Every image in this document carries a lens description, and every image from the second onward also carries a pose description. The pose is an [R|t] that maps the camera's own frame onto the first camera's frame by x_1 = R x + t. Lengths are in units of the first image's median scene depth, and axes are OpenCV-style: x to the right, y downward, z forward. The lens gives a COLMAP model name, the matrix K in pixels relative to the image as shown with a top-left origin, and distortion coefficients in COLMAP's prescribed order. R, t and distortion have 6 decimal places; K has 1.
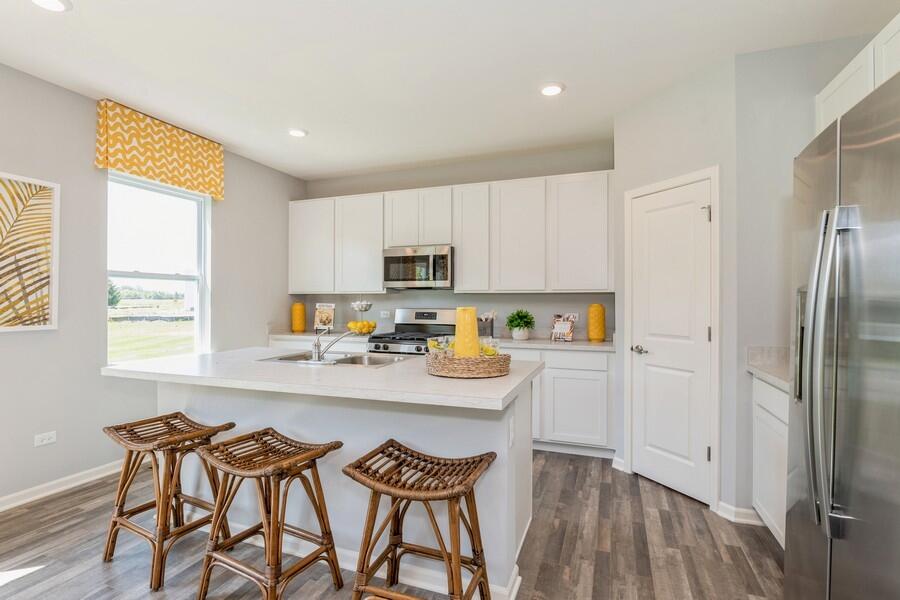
lens RADIAL K [[441.0, 0, 447.0], [0, 441.0, 300.8], [0, 0, 1]] dist [-0.015655, -0.000523]
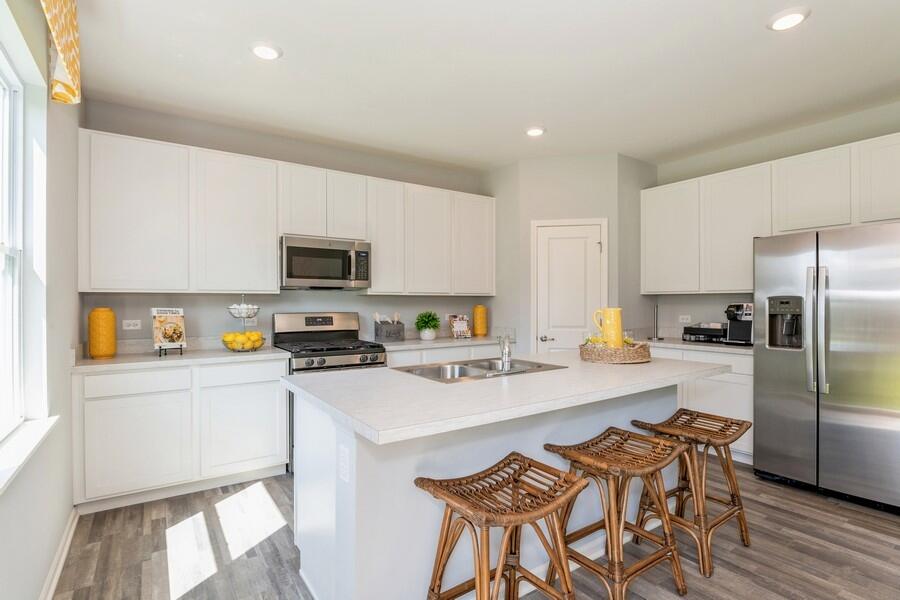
lens RADIAL K [[441.0, 0, 447.0], [0, 441.0, 300.8], [0, 0, 1]] dist [-0.015655, -0.000523]
pose [[0.573099, 0.002341, 0.819483, -0.643394], [0.003612, 0.999979, -0.005383, 0.000923], [-0.819478, 0.006045, 0.573079, 0.351839]]
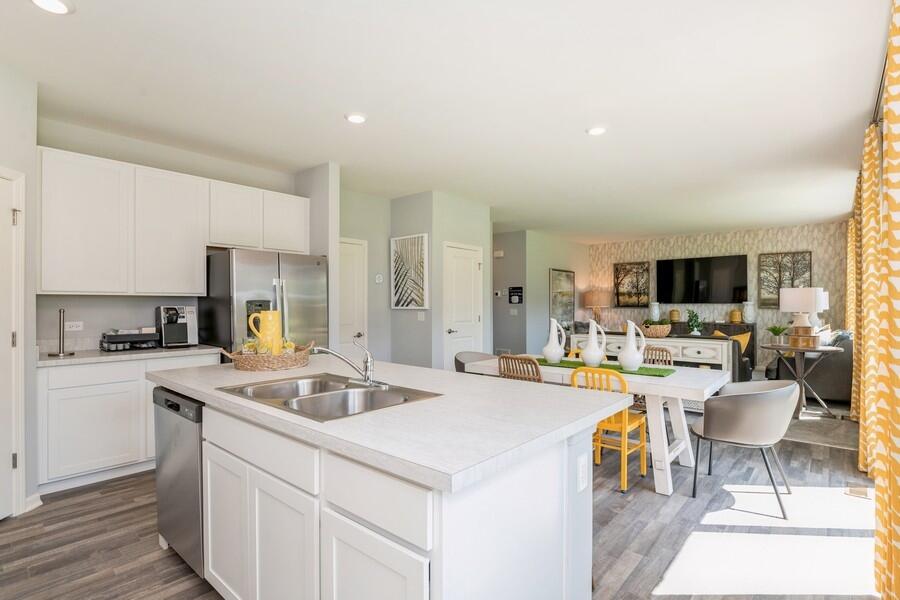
lens RADIAL K [[426.9, 0, 447.6], [0, 426.9, 302.6], [0, 0, 1]] dist [-0.030608, -0.000757]
pose [[-0.932947, 0.002057, 0.360009, -0.409252], [0.001693, 0.999998, -0.001326, -0.001834], [-0.360011, -0.000628, -0.932948, 0.961548]]
